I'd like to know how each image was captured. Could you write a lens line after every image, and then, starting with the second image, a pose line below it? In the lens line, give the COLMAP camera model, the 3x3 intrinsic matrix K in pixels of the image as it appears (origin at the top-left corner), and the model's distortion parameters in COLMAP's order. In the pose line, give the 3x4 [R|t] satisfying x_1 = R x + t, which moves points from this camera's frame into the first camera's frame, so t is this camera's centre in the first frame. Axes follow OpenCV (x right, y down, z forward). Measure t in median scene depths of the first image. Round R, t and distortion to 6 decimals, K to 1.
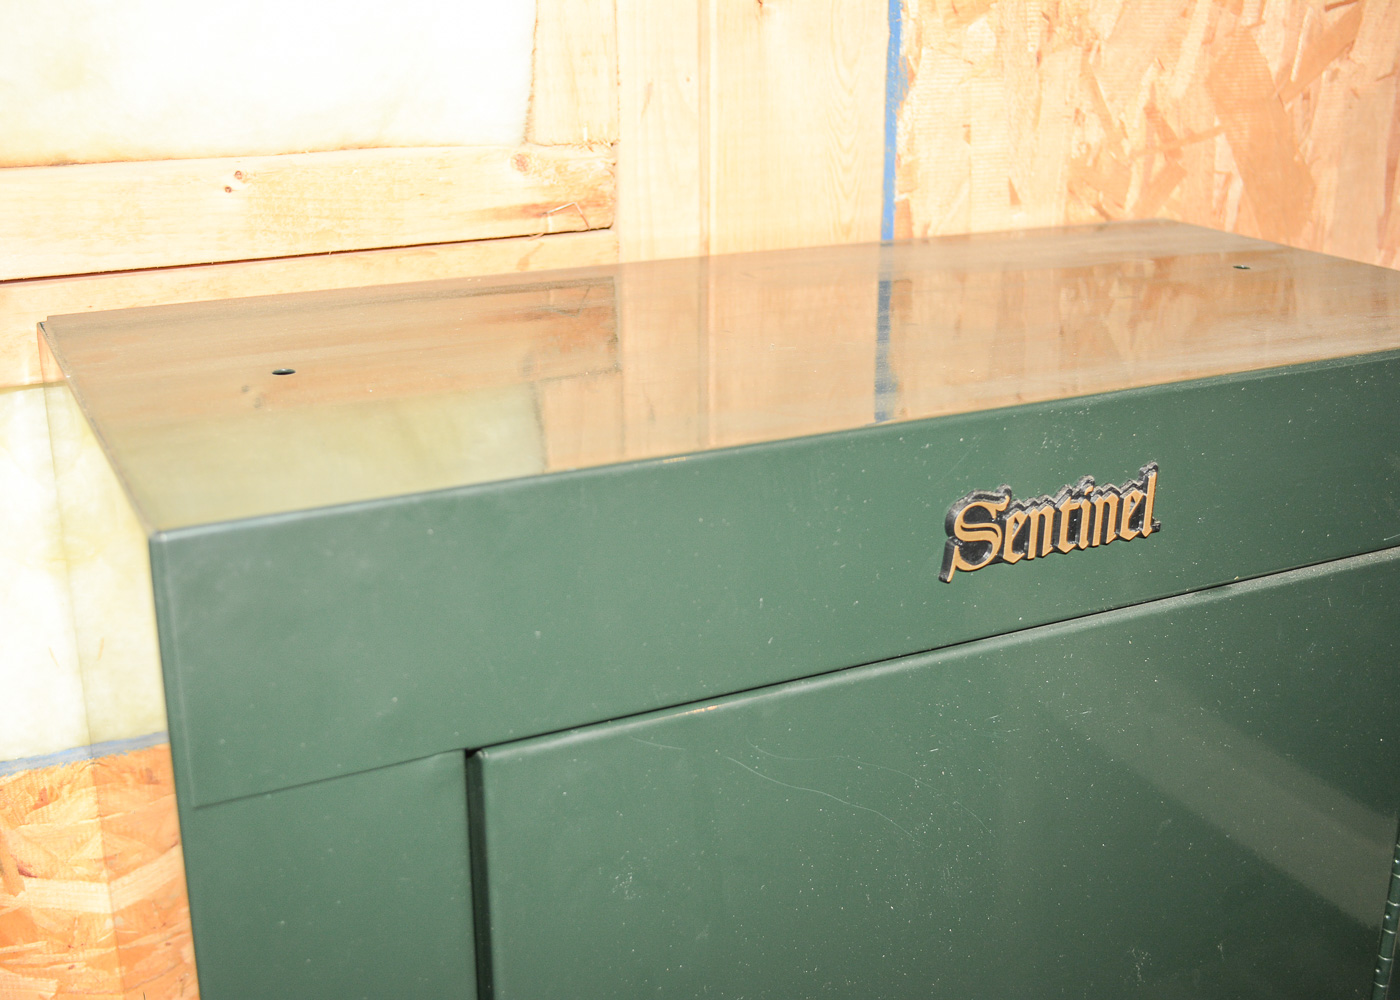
lens RADIAL K [[1639.4, 0, 701.8], [0, 1639.4, 499.3], [0, 0, 1]] dist [-0.043339, 0.000000]
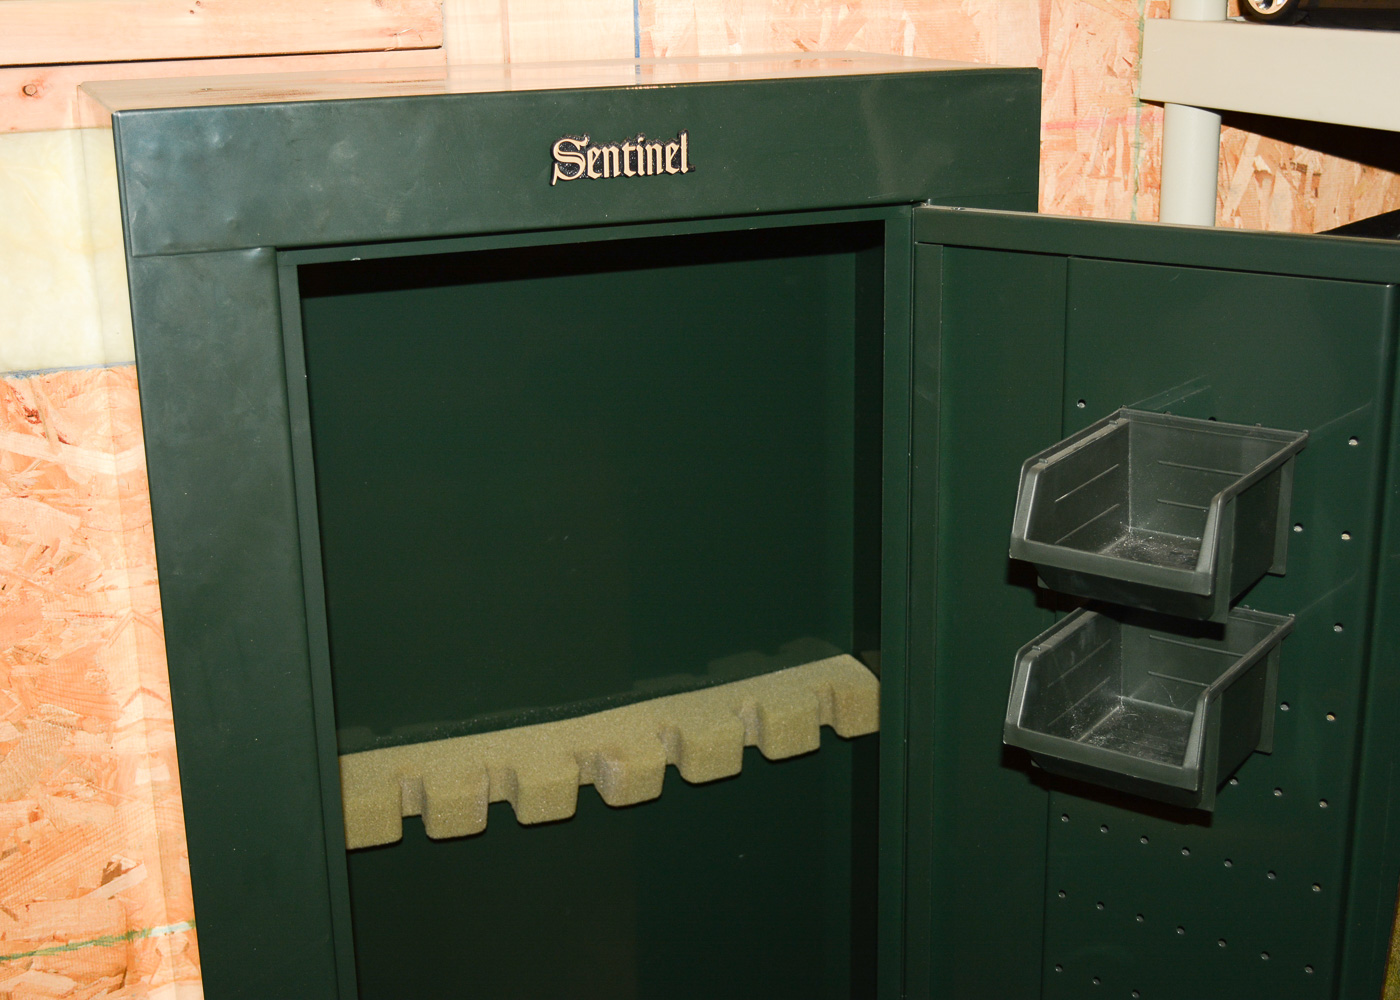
lens RADIAL K [[1858.0, 0, 698.1], [0, 1858.0, 501.0], [0, 0, 1]] dist [0.001339, 0.000000]
pose [[0.996019, 0.001954, -0.089116, 0.468146], [-0.006042, 0.998941, -0.045619, 0.466993], [0.088932, 0.045976, 0.994976, -0.965103]]
